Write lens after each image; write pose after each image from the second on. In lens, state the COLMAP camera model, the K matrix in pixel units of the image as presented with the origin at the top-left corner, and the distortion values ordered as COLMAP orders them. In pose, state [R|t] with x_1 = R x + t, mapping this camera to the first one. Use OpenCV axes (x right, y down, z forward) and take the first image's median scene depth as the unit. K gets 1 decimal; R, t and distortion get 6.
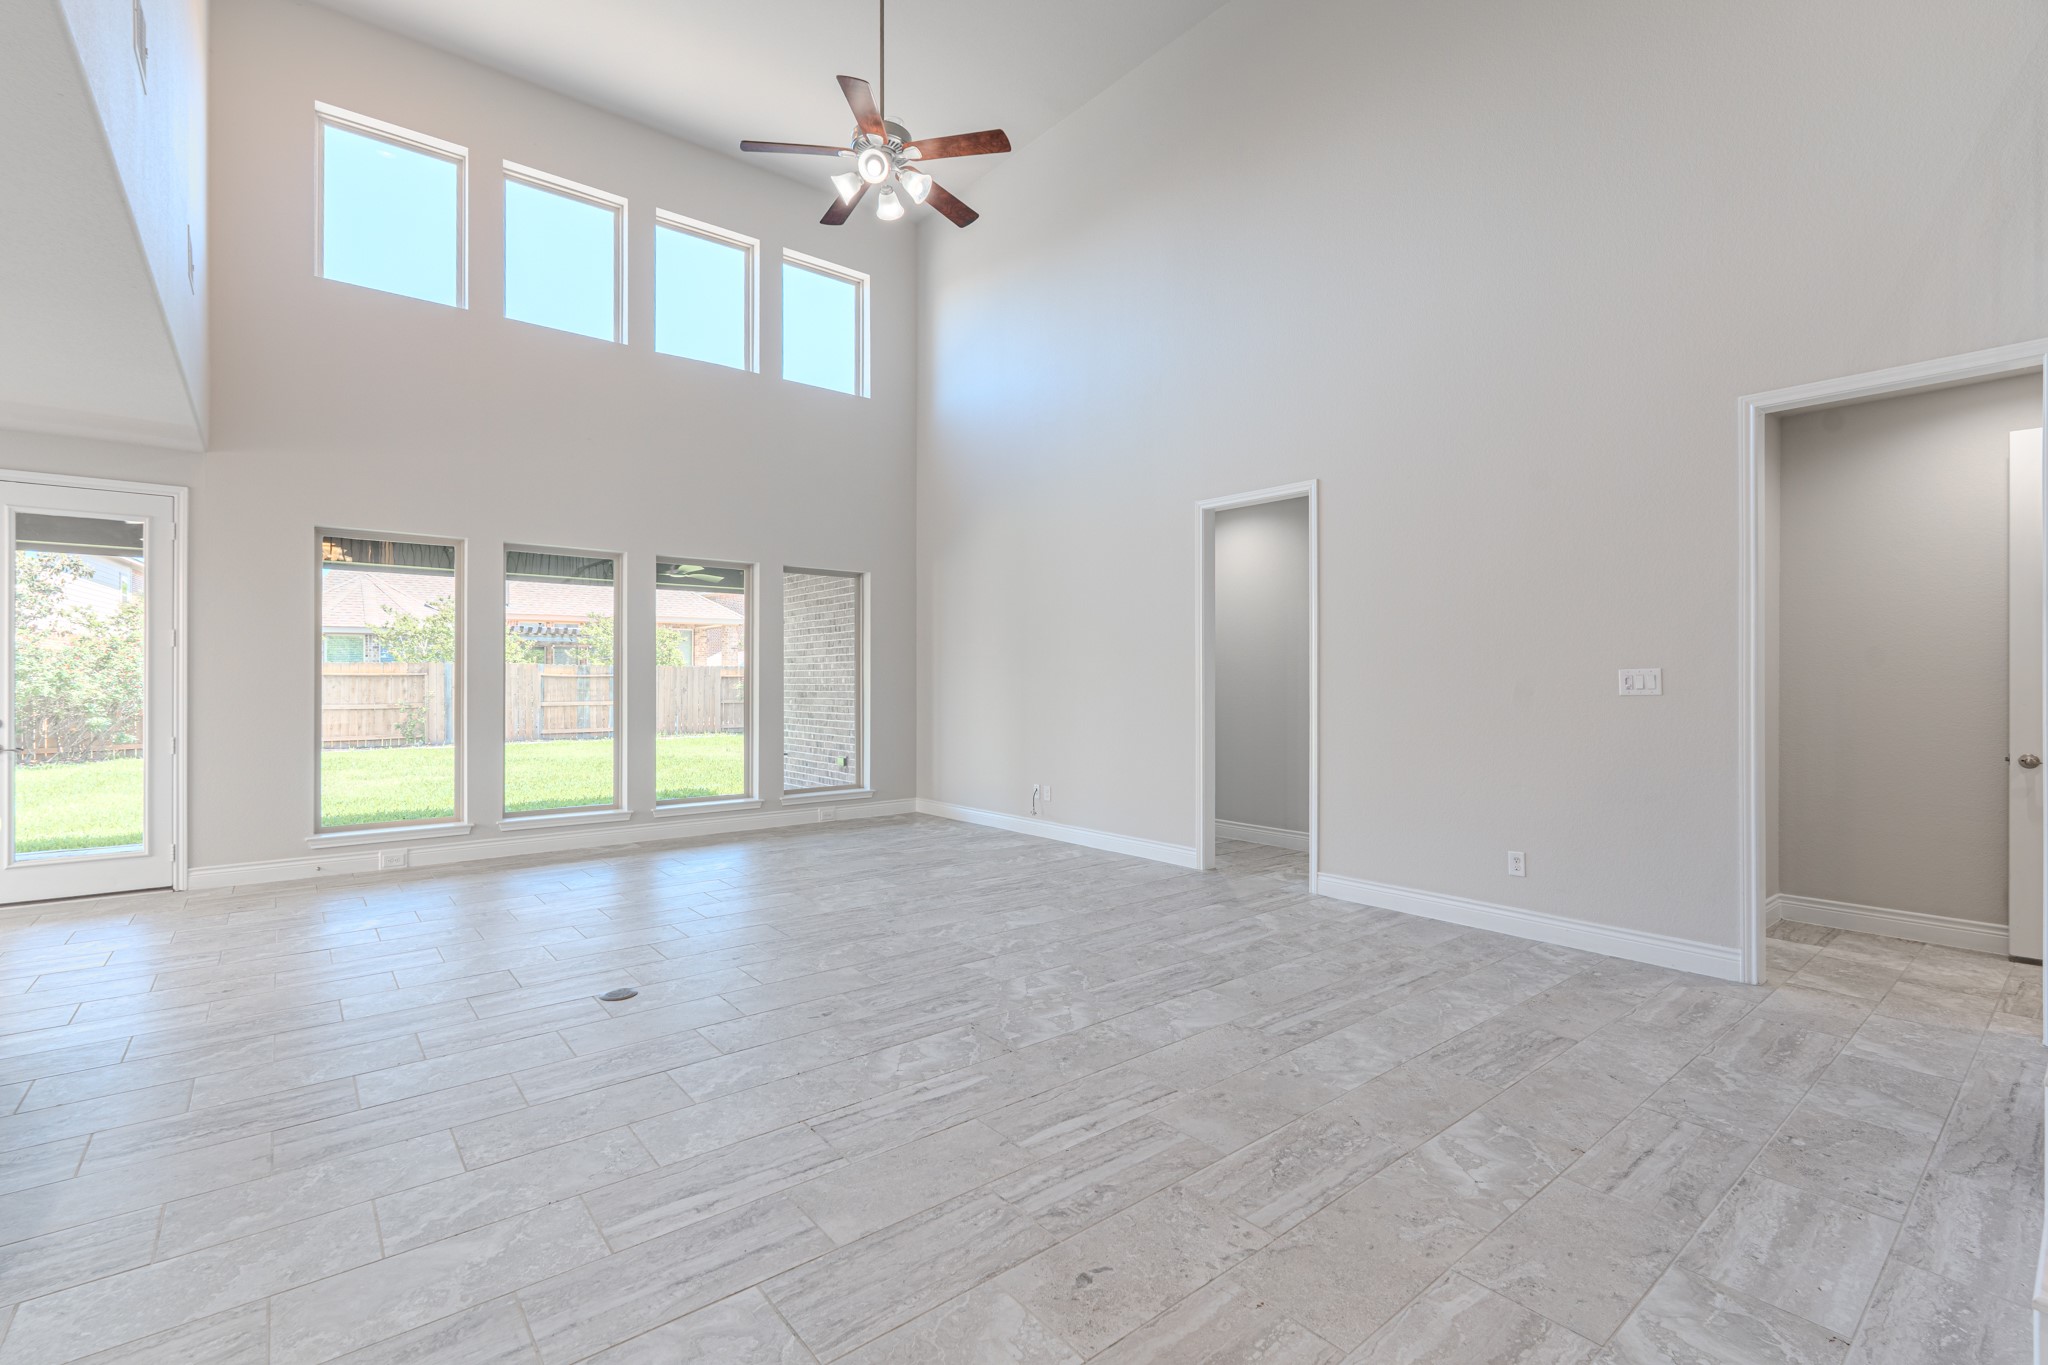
lens RADIAL K [[910.5, 0, 1015.2], [0, 910.5, 677.8], [0, 0, 1]] dist [0.001461, -0.001231]
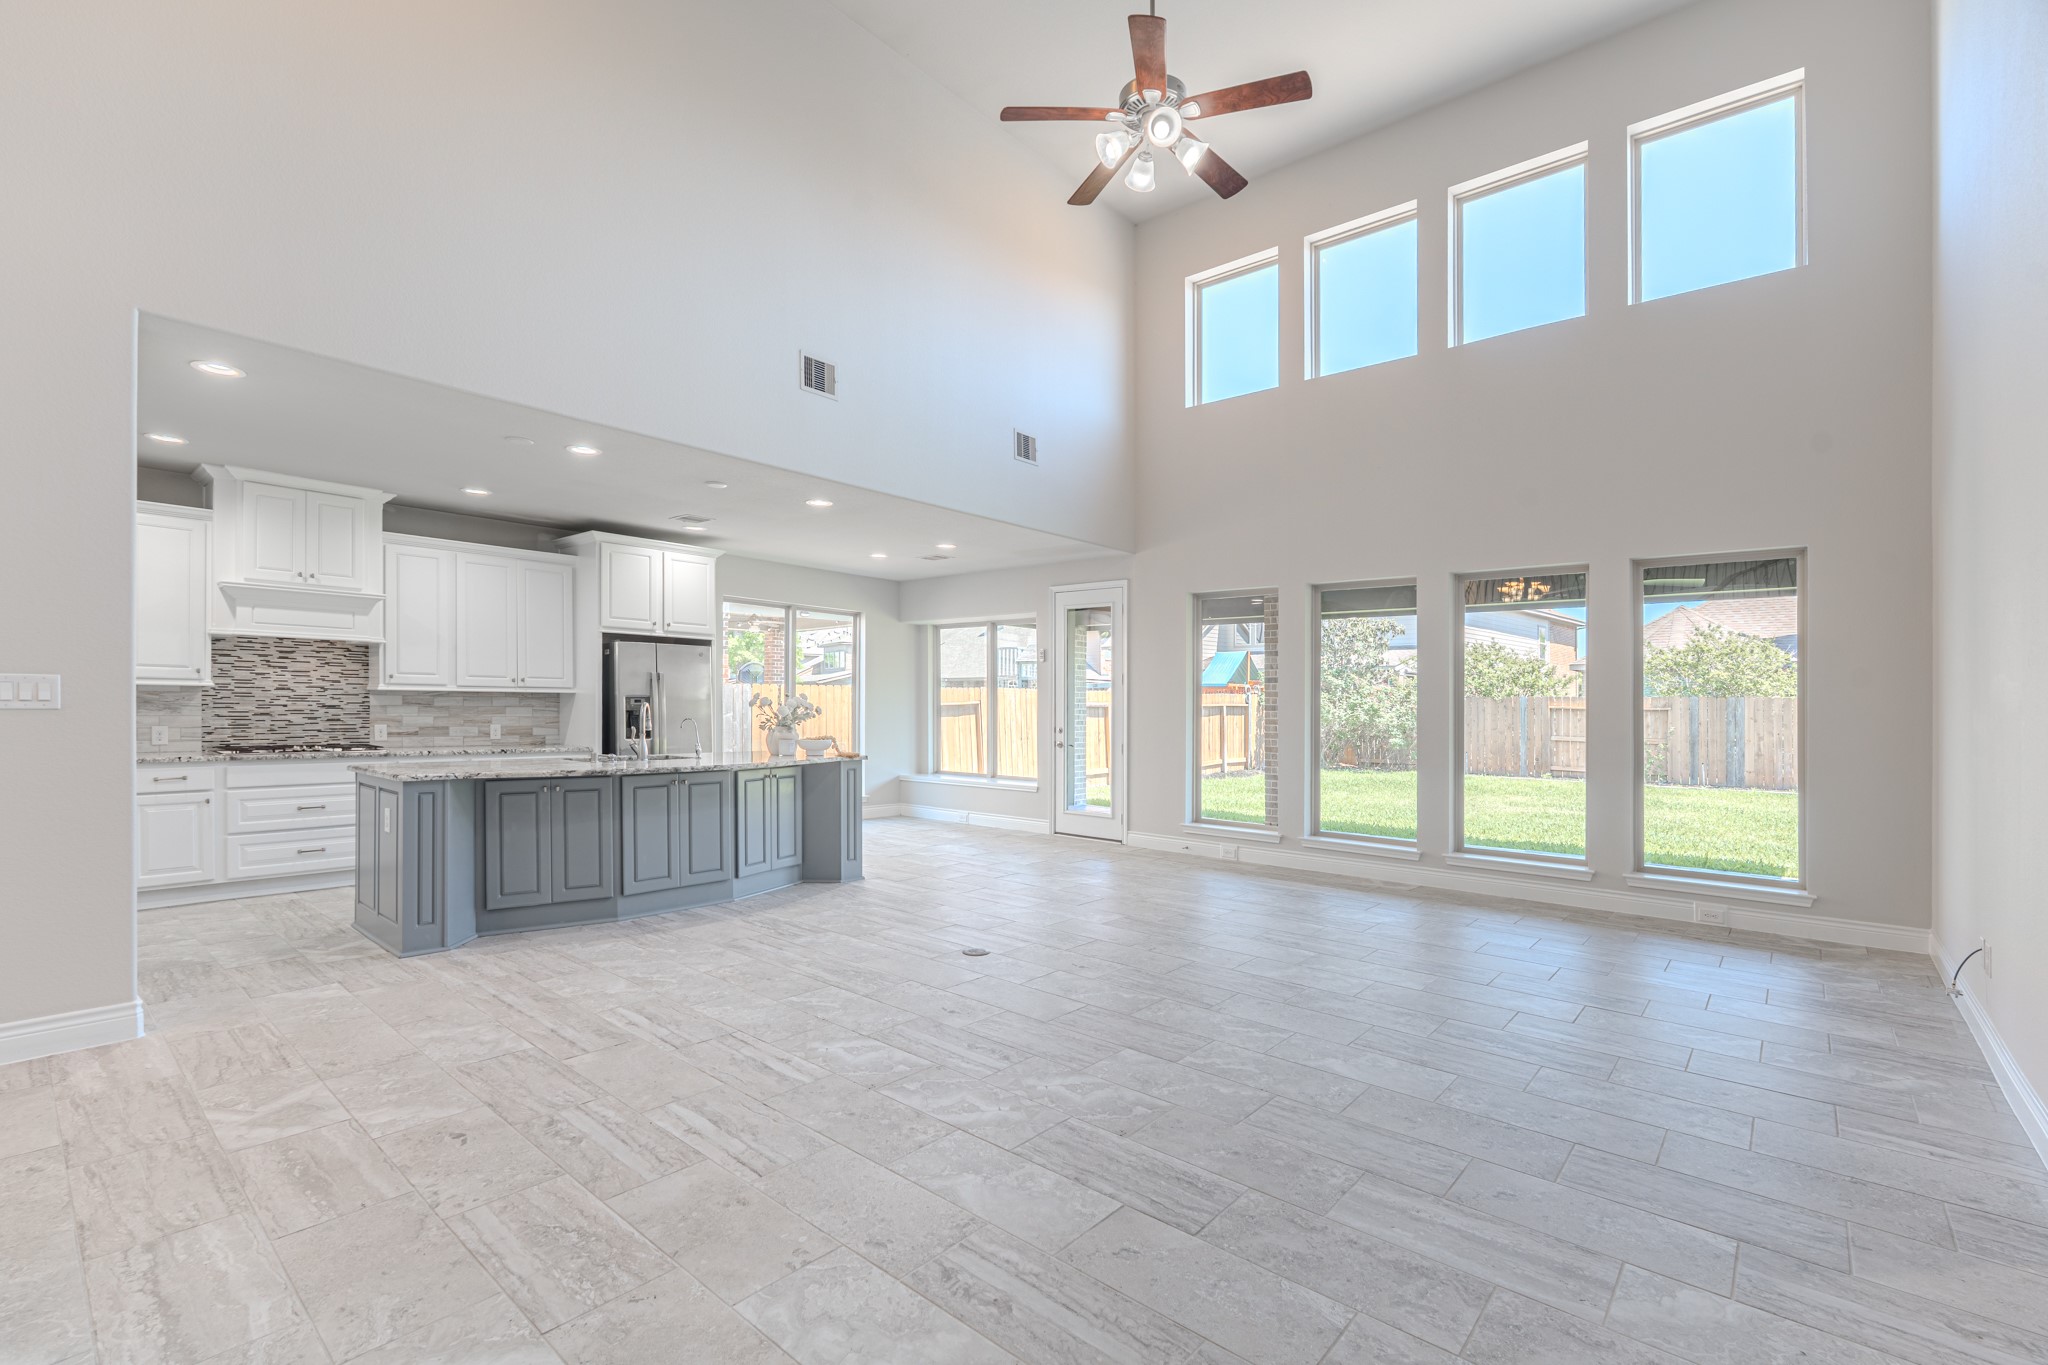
lens RADIAL K [[910.5, 0, 1011.6], [0, 910.5, 692.4], [0, 0, 1]] dist [0.001461, -0.001231]
pose [[0.165266, -0.011841, -0.986178, 0.818302], [-0.012356, 0.999825, -0.014076, 0.005062], [0.986172, 0.014511, 0.165091, 0.830087]]
